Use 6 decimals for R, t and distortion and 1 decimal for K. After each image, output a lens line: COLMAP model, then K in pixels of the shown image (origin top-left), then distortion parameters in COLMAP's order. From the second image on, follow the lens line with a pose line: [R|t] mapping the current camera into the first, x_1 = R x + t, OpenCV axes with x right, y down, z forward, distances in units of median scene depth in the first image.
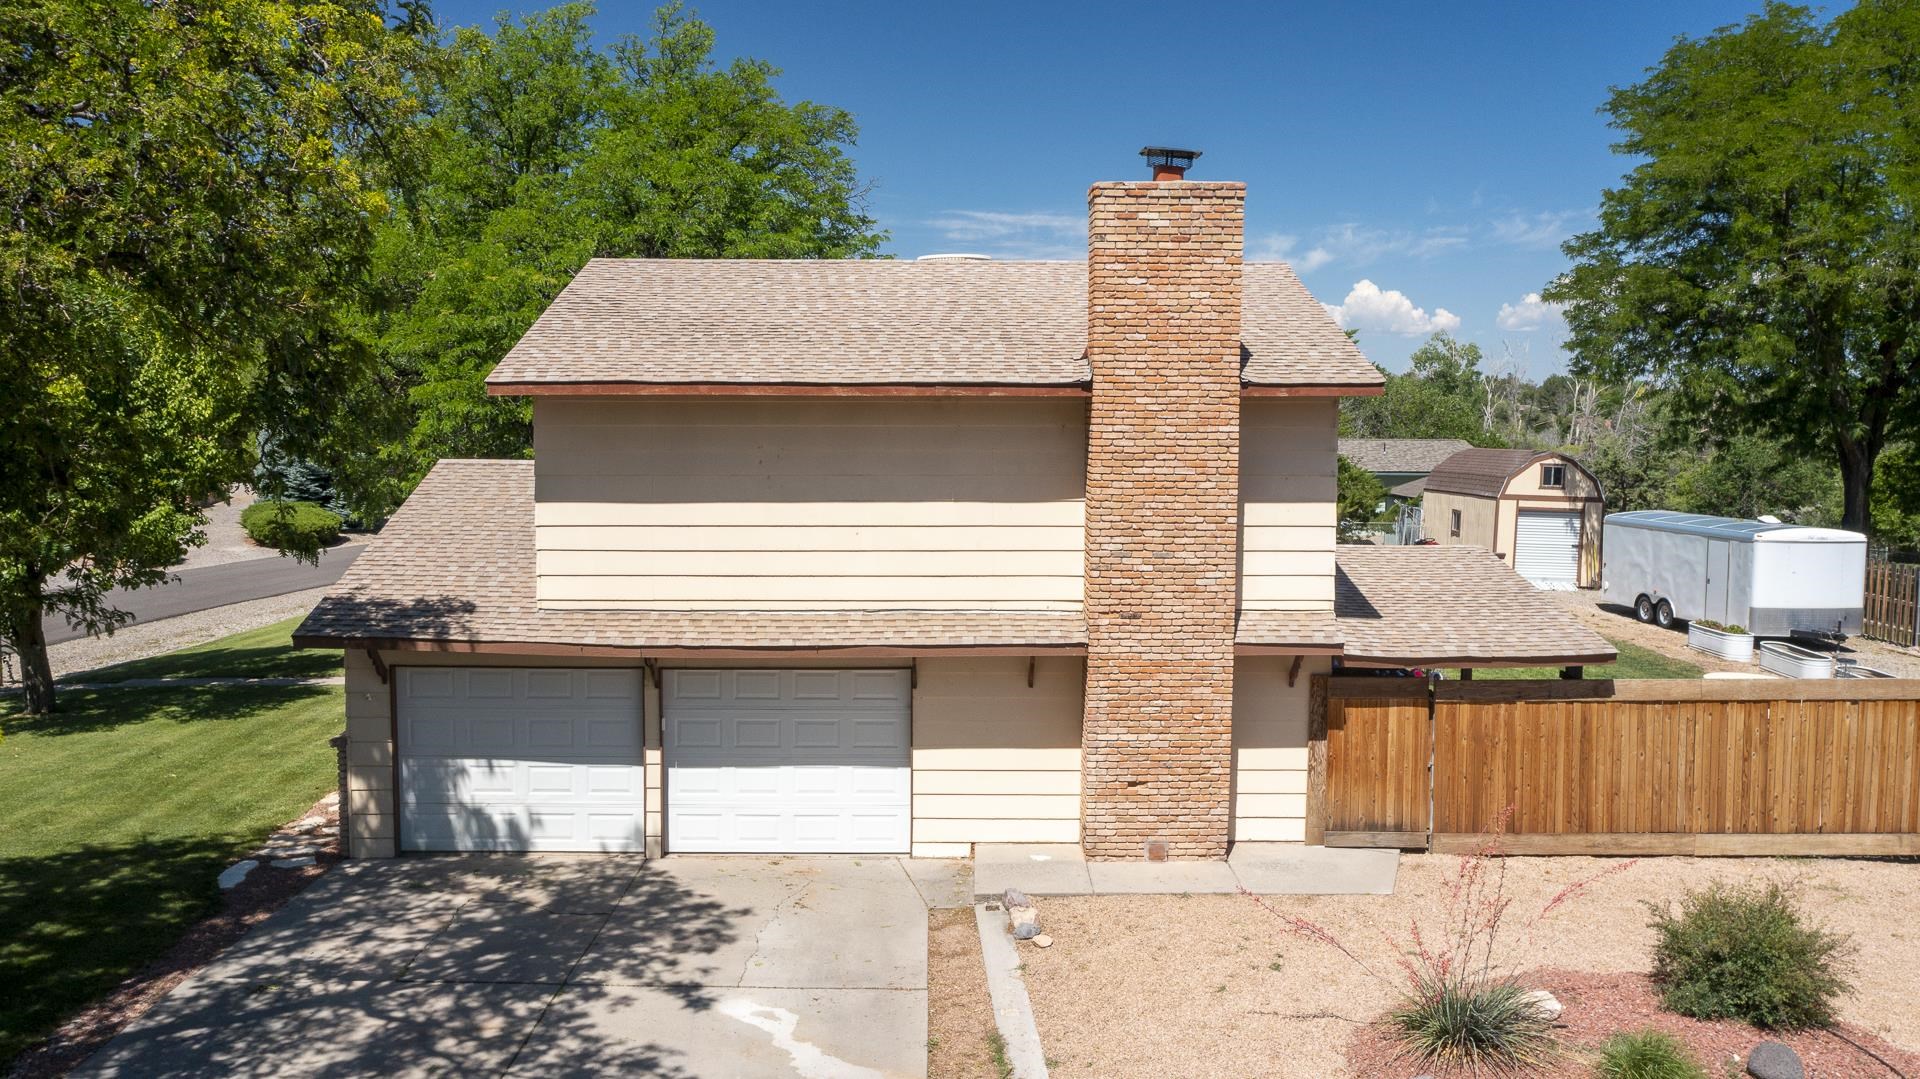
lens RADIAL K [[1527.3, 0, 967.3], [0, 1527.3, 534.5], [0, 0, 1]] dist [-0.009969, -0.006792]
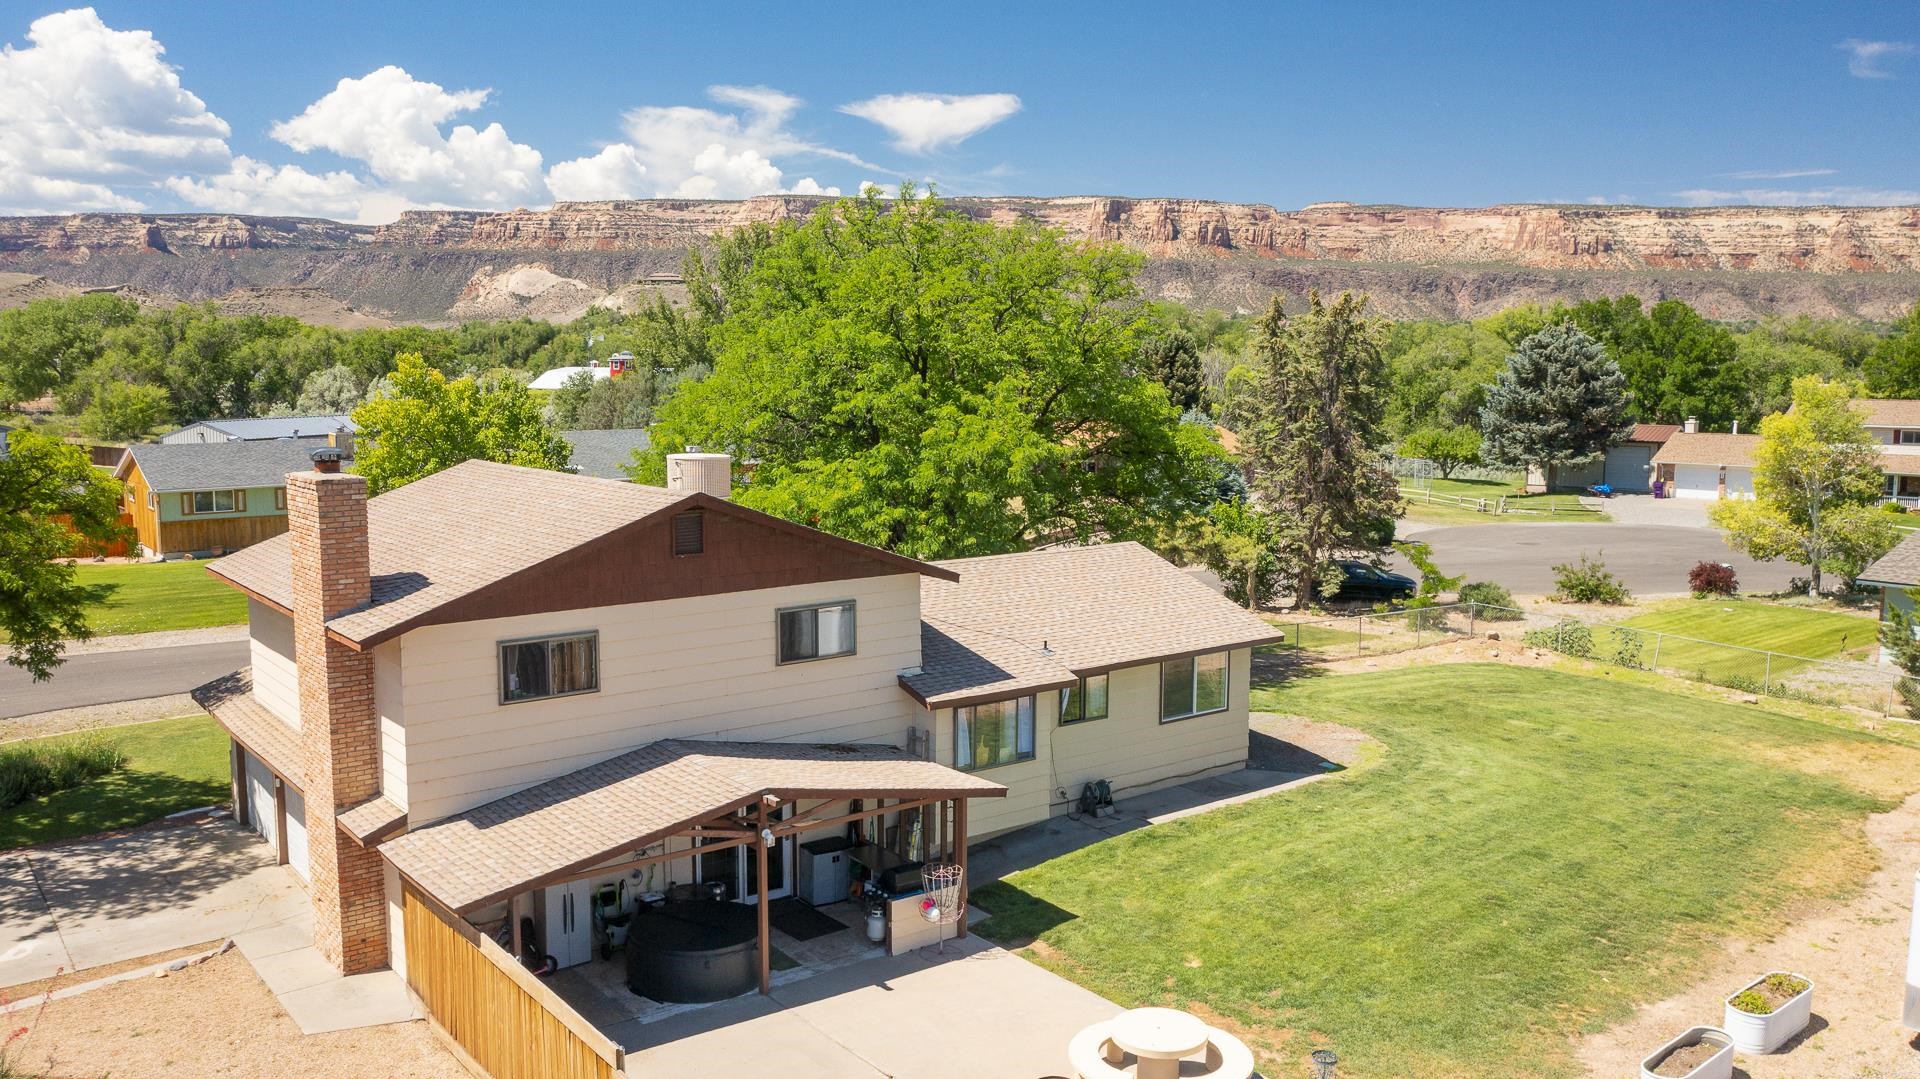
lens RADIAL K [[1527.3, 0, 967.3], [0, 1527.3, 534.5], [0, 0, 1]] dist [-0.009969, -0.006792]
pose [[0.601635, 0.090426, -0.793637, 1.582529], [-0.069741, 0.995724, 0.060583, -0.302513], [0.795721, 0.018900, 0.605368, 0.650342]]
